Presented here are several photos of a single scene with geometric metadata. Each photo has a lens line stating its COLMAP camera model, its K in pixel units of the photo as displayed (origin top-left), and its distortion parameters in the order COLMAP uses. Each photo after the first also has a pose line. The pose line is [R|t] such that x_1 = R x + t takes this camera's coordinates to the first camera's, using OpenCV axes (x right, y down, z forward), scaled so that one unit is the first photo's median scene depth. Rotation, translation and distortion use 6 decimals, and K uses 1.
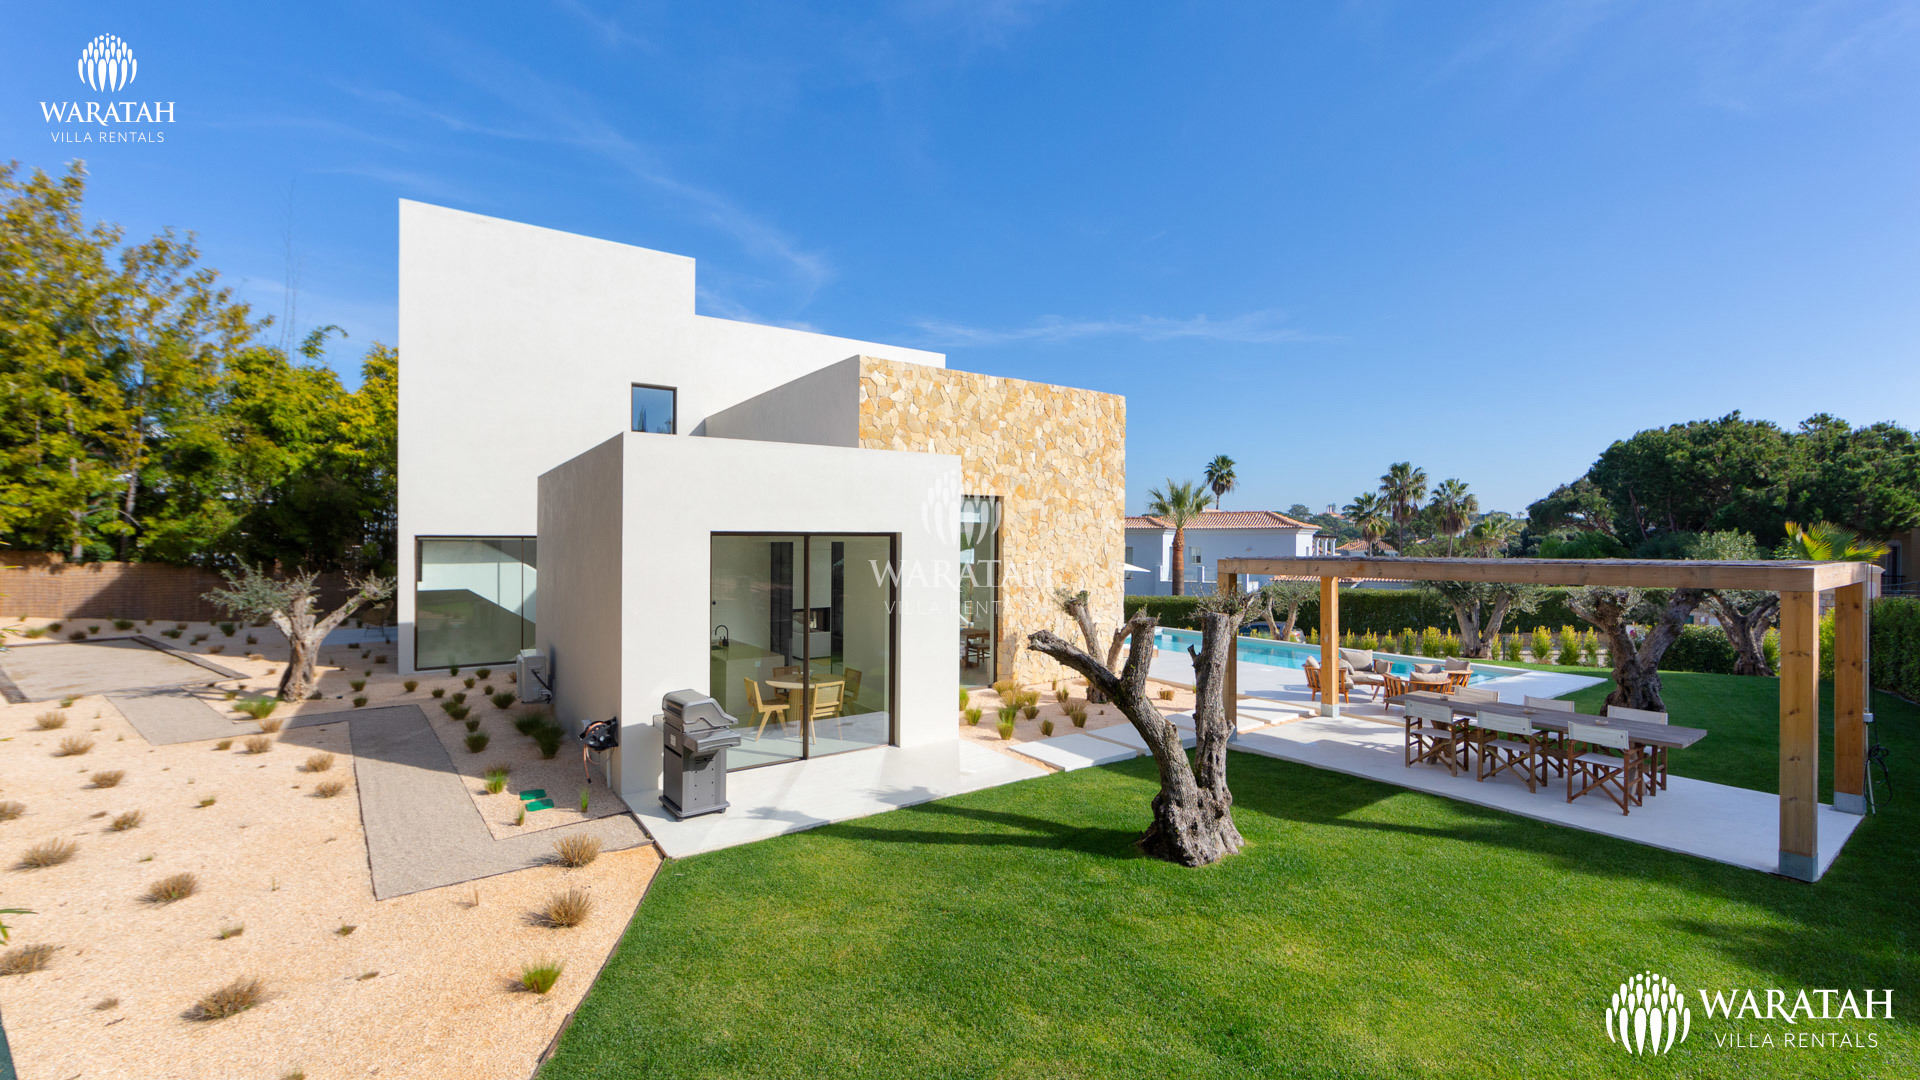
lens RADIAL K [[777.1, 0, 975.4], [0, 777.1, 540.9], [0, 0, 1]] dist [-0.000771, 0.000231]
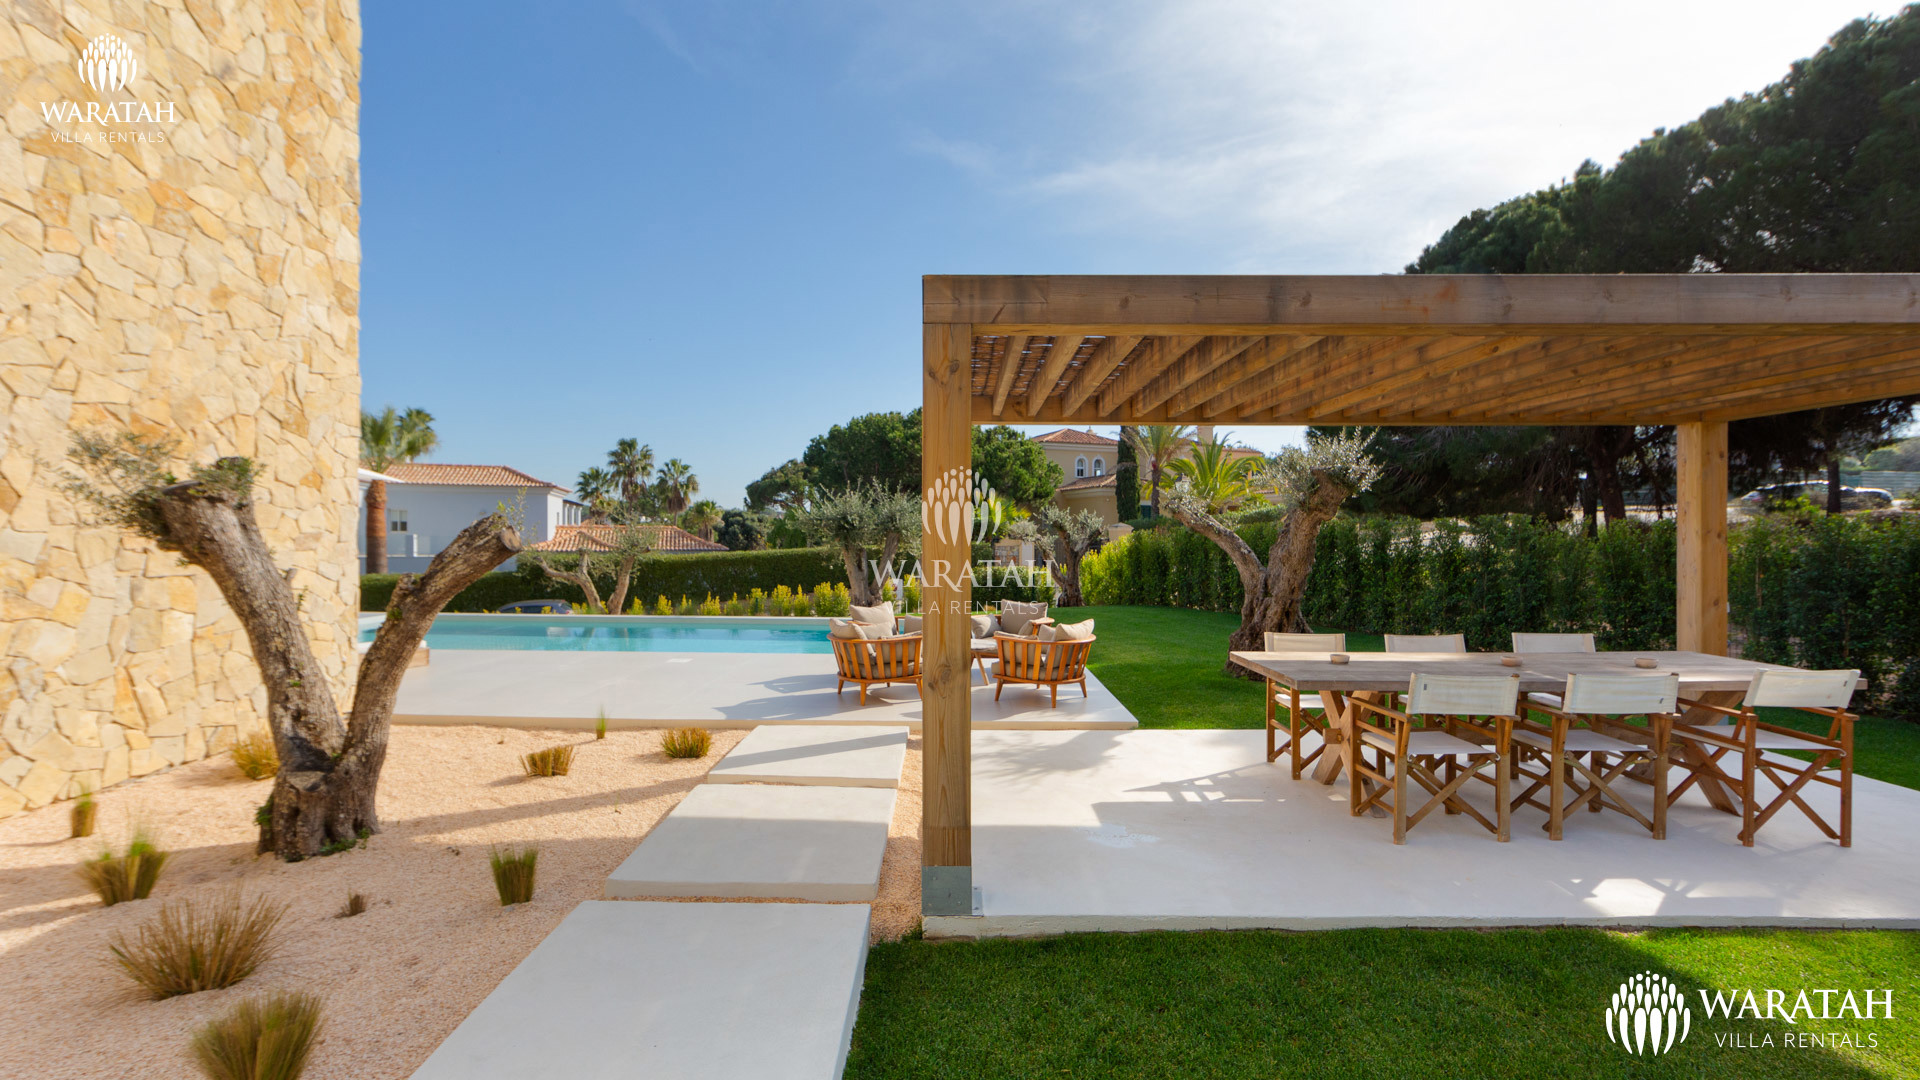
lens RADIAL K [[777.1, 0, 945.8], [0, 777.1, 549.5], [0, 0, 1]] dist [-0.000771, 0.000231]
pose [[0.606320, -0.011363, 0.795139, 0.050324], [-0.011348, 0.999672, 0.022940, 0.060925], [-0.795140, -0.022932, 0.605993, 0.435209]]
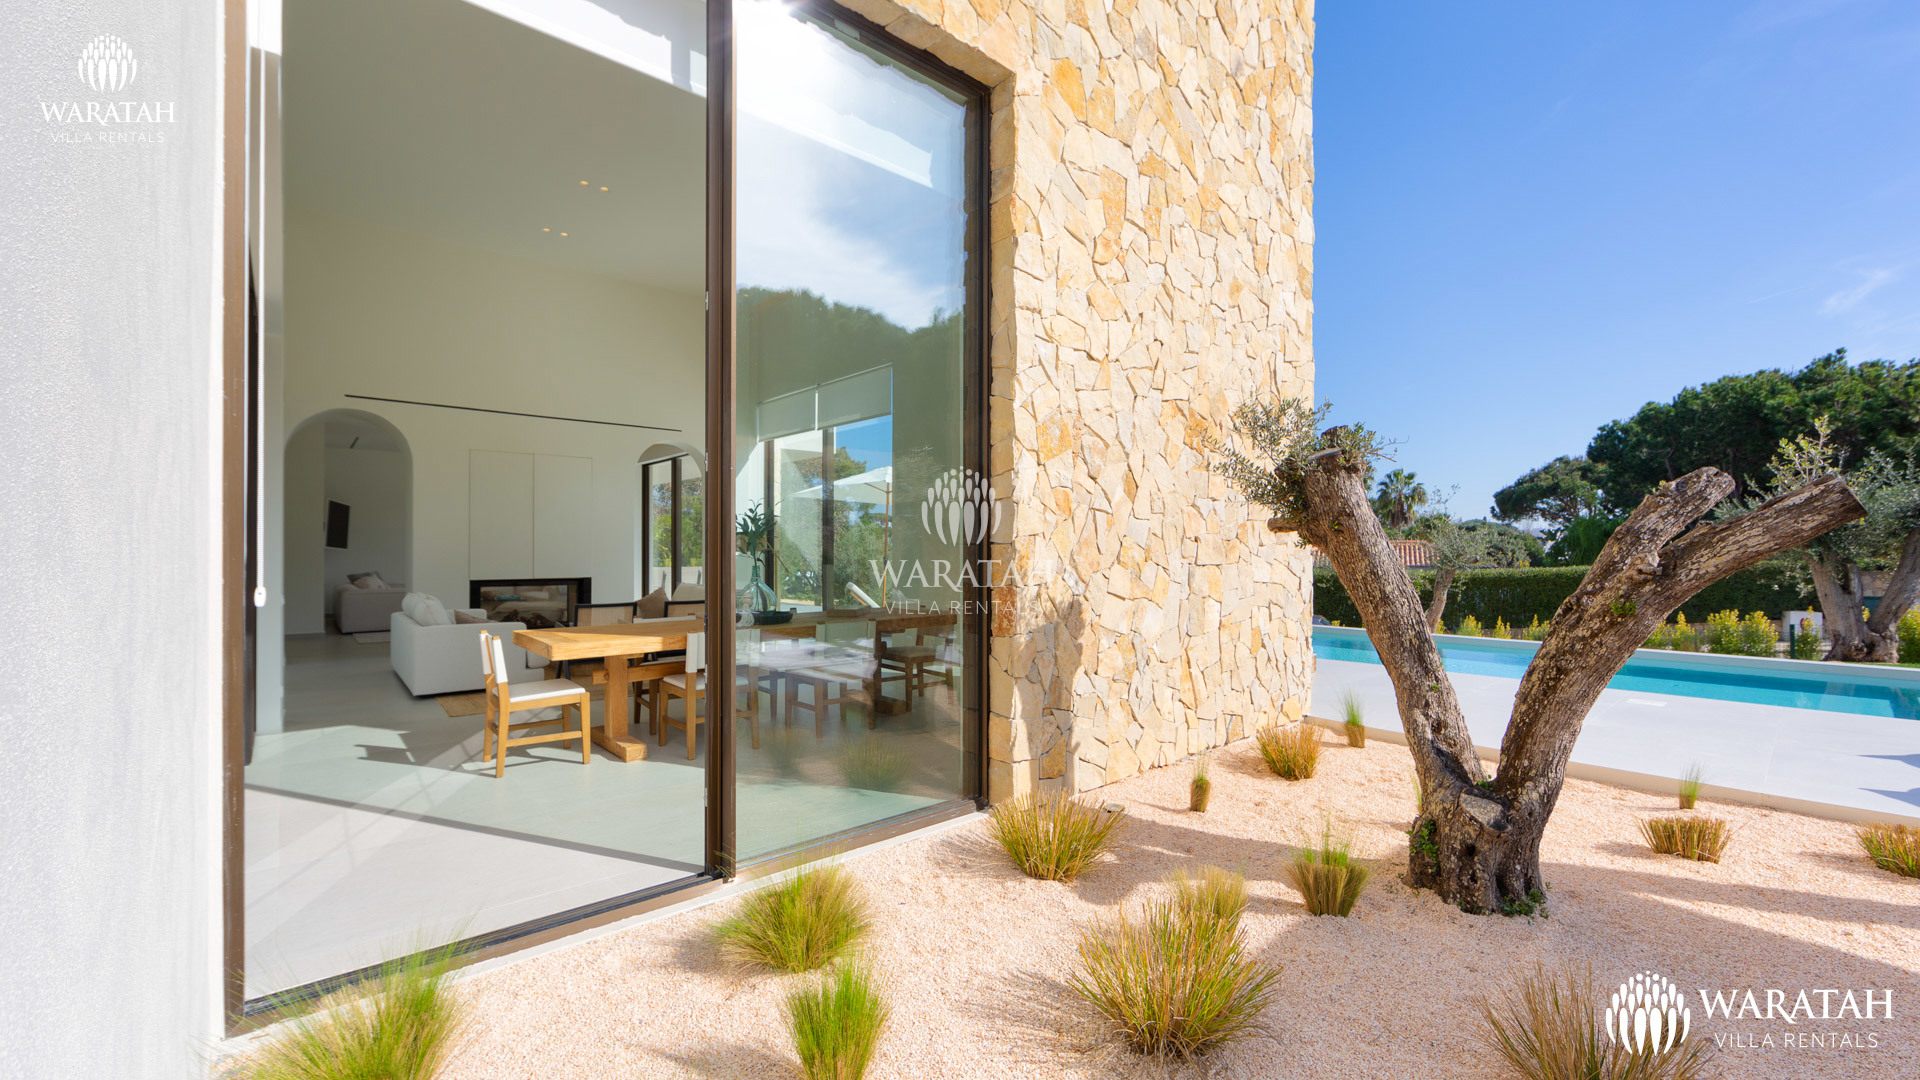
lens RADIAL K [[777.1, 0, 966.3], [0, 777.1, 570.8], [0, 0, 1]] dist [-0.000771, 0.000231]
pose [[0.995403, -0.003868, 0.095693, -0.003426], [0.001012, 0.999553, 0.029877, 0.071445], [-0.095765, -0.029643, 0.994962, 0.528470]]
